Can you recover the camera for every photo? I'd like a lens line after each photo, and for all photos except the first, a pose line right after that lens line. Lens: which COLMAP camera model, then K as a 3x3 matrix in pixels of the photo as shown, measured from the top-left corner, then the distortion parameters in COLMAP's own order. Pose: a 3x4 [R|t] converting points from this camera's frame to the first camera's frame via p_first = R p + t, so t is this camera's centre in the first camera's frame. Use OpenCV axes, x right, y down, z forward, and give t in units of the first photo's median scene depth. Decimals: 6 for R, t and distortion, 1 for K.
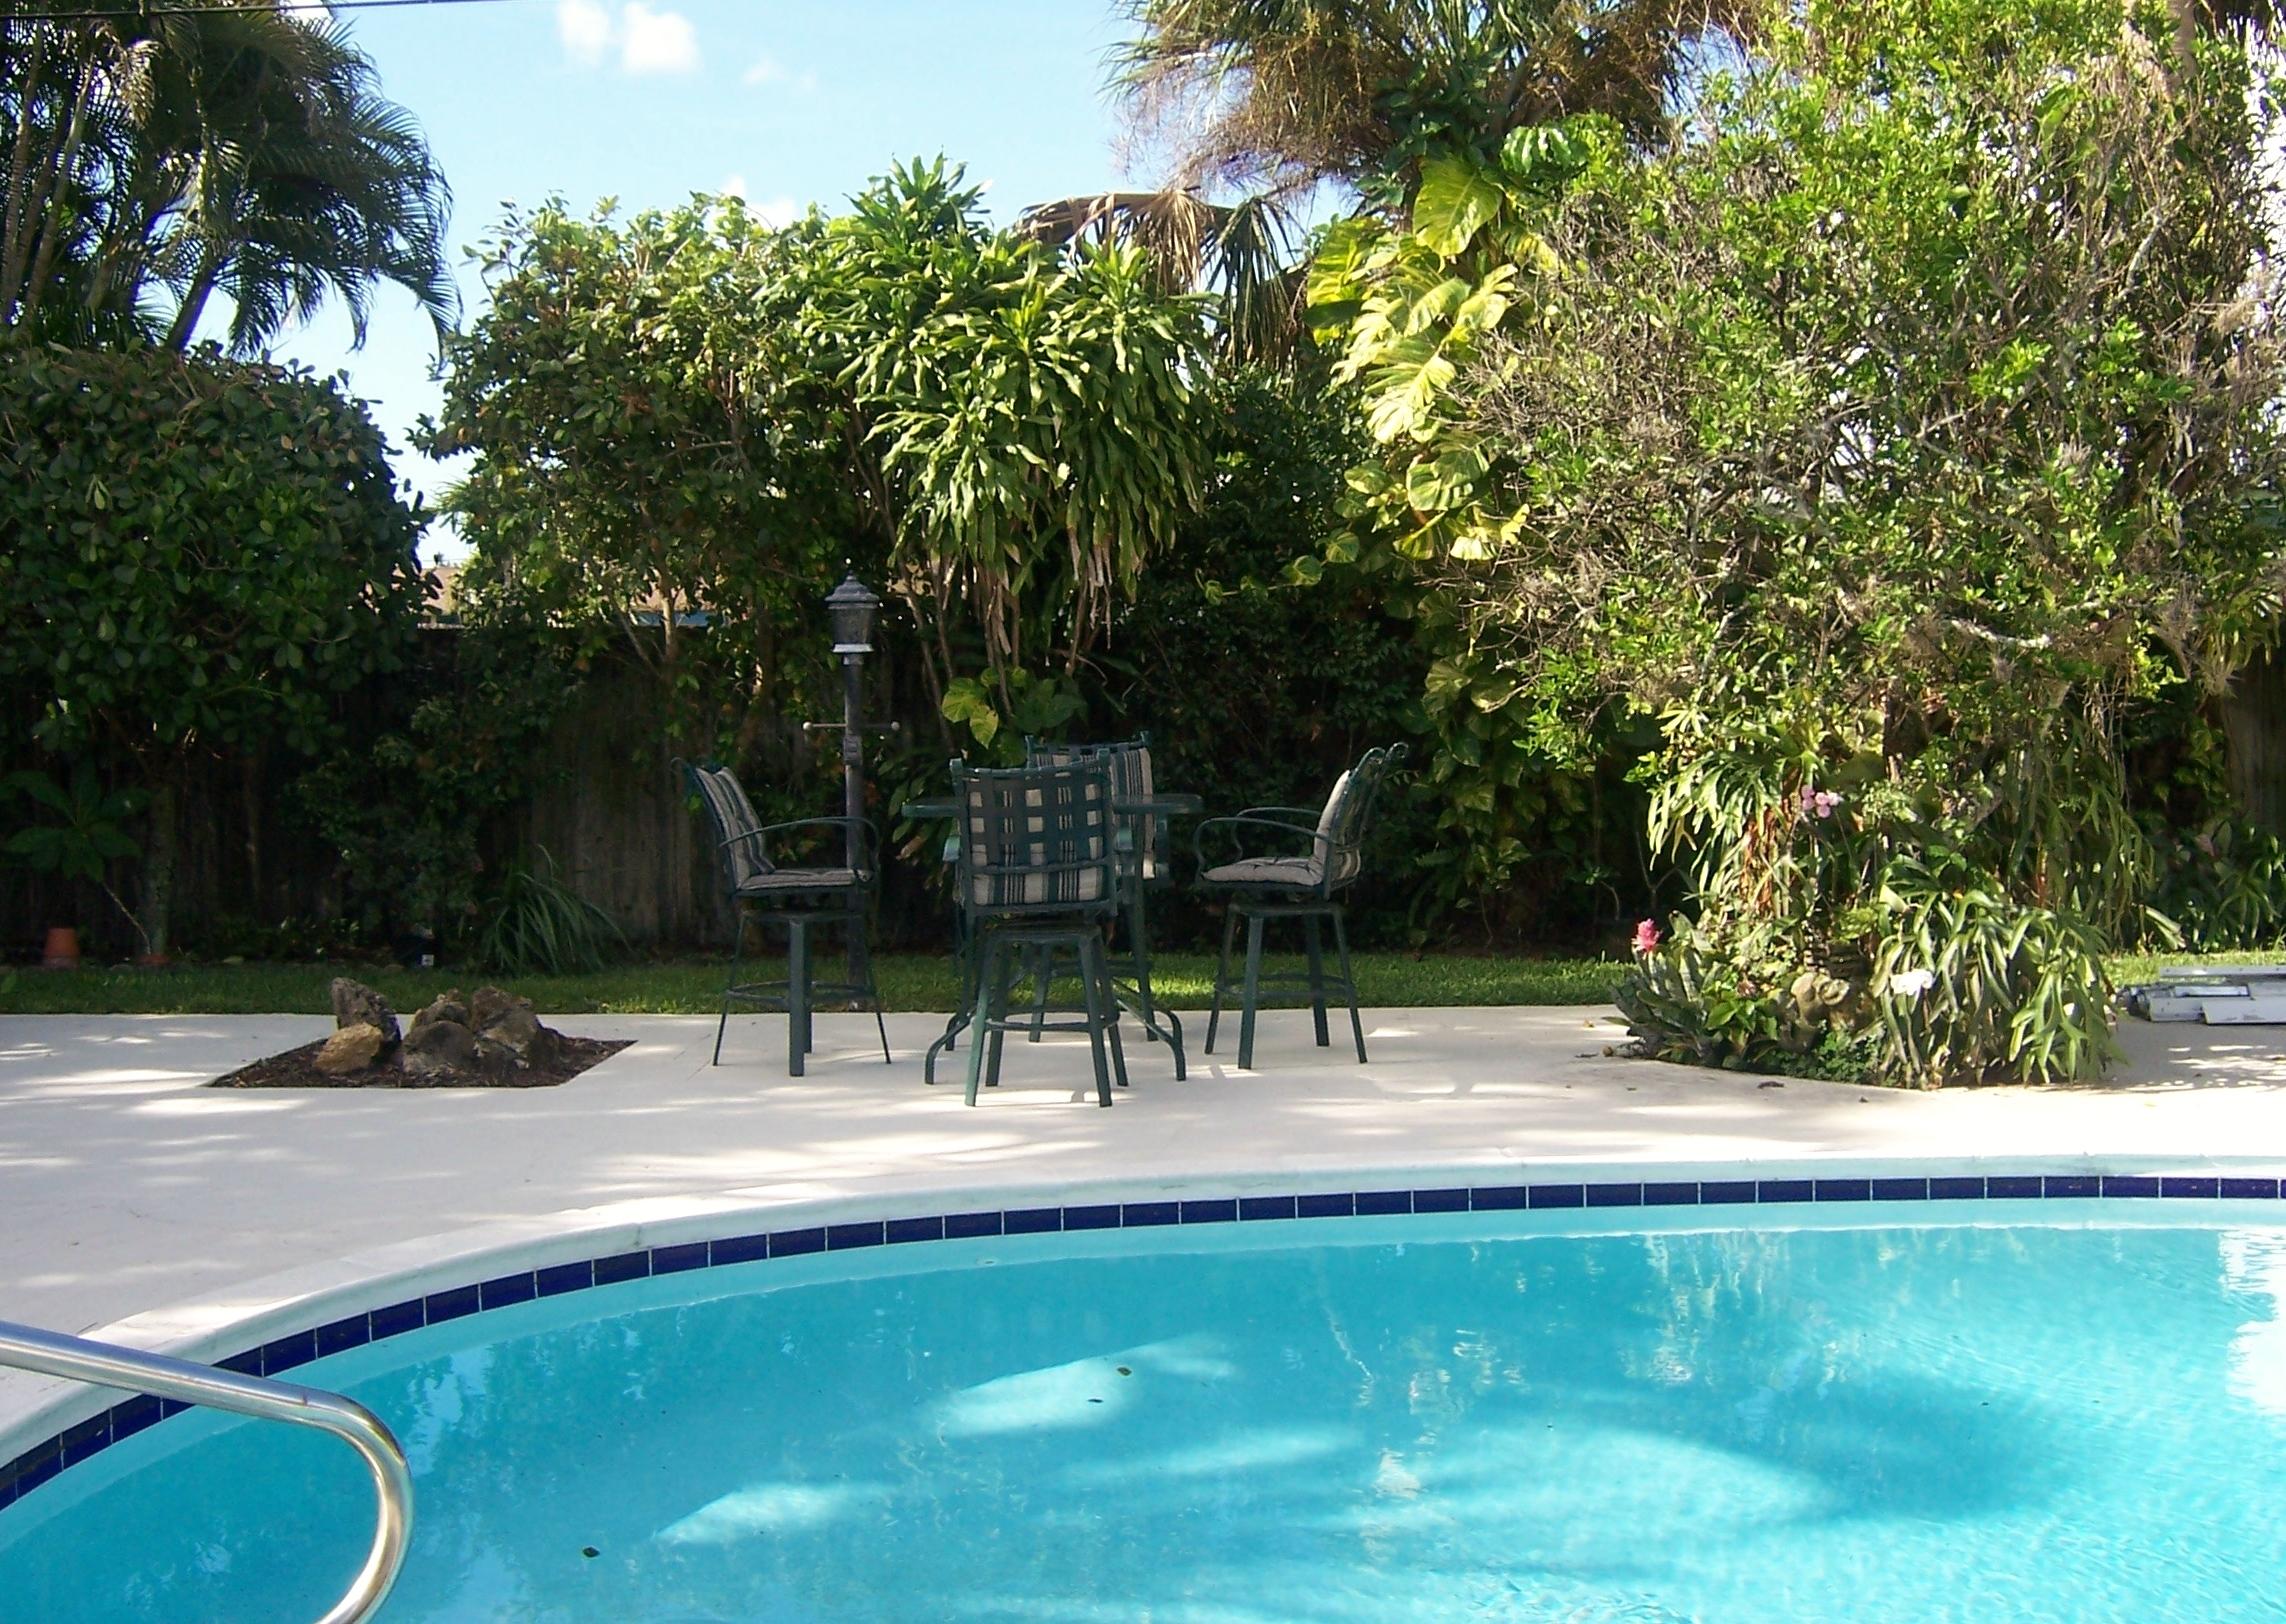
lens RADIAL K [[2579.3, 0, 1144.9], [0, 2579.3, 731.3], [0, 0, 1]] dist [-0.109796, -0.008291]
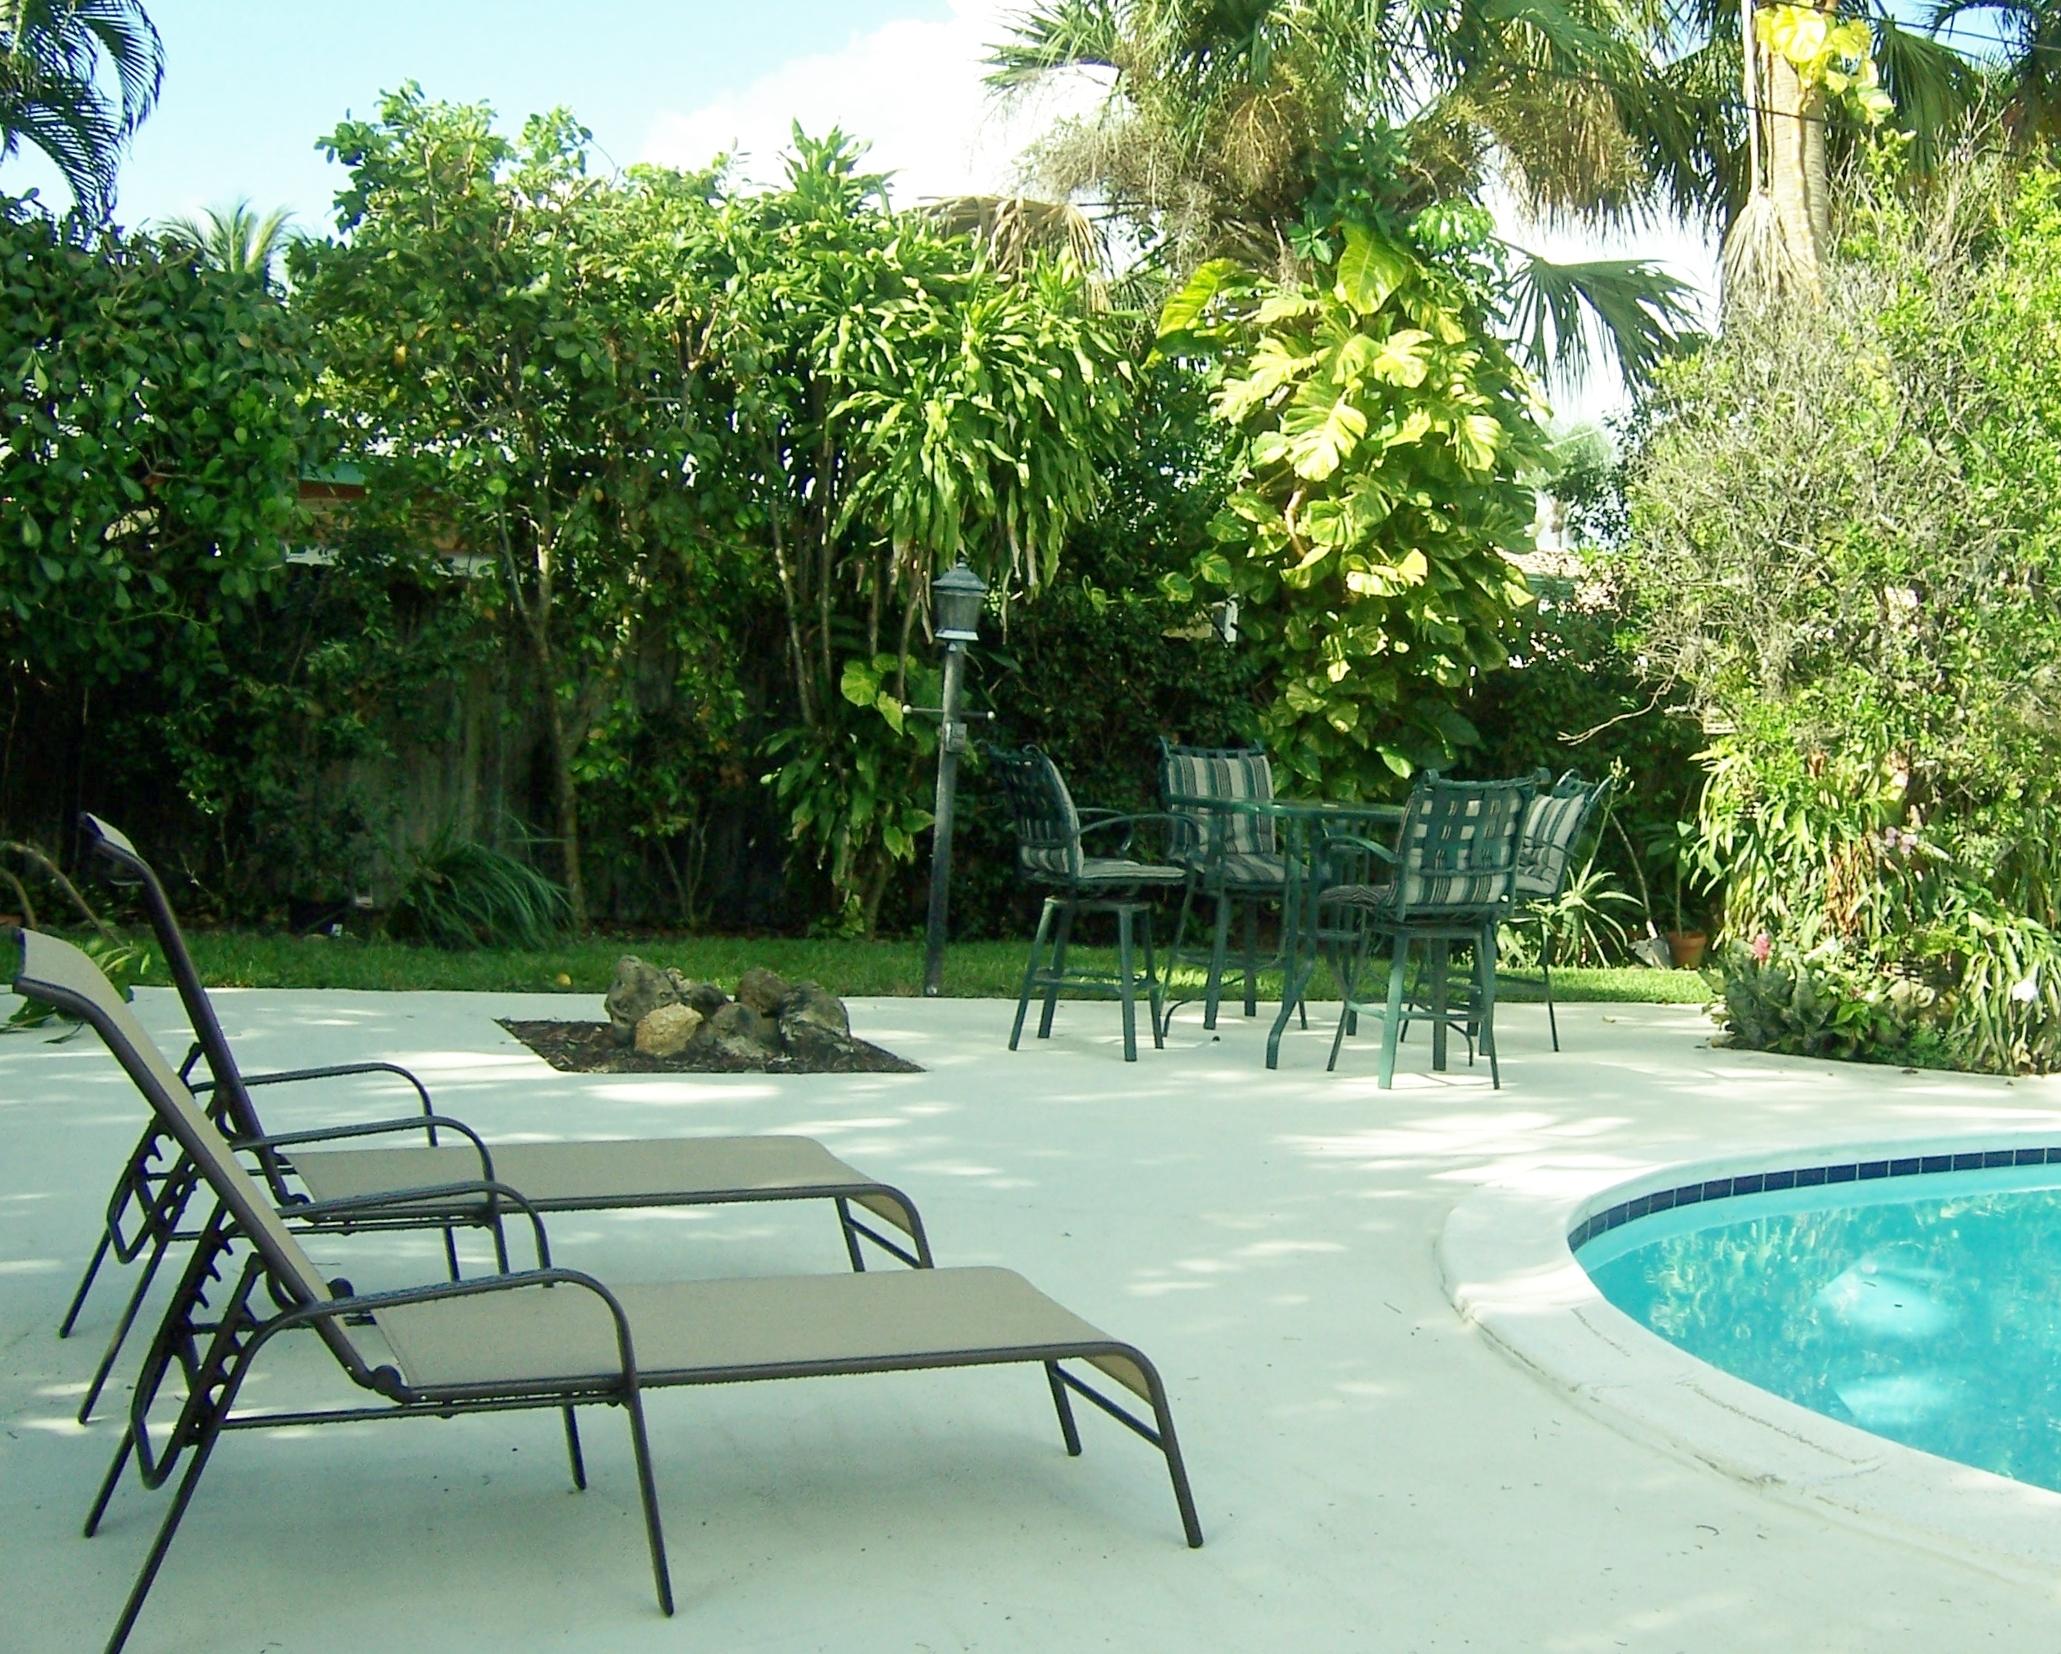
lens RADIAL K [[2577.1, 0, 1257.8], [0, 2577.1, 810.1], [0, 0, 1]] dist [-0.114852, 0.075456]
pose [[0.874742, 0.051995, 0.481791, -0.490726], [-0.068903, 0.997471, 0.017452, 0.010278], [-0.479665, -0.048463, 0.876112, 0.063656]]
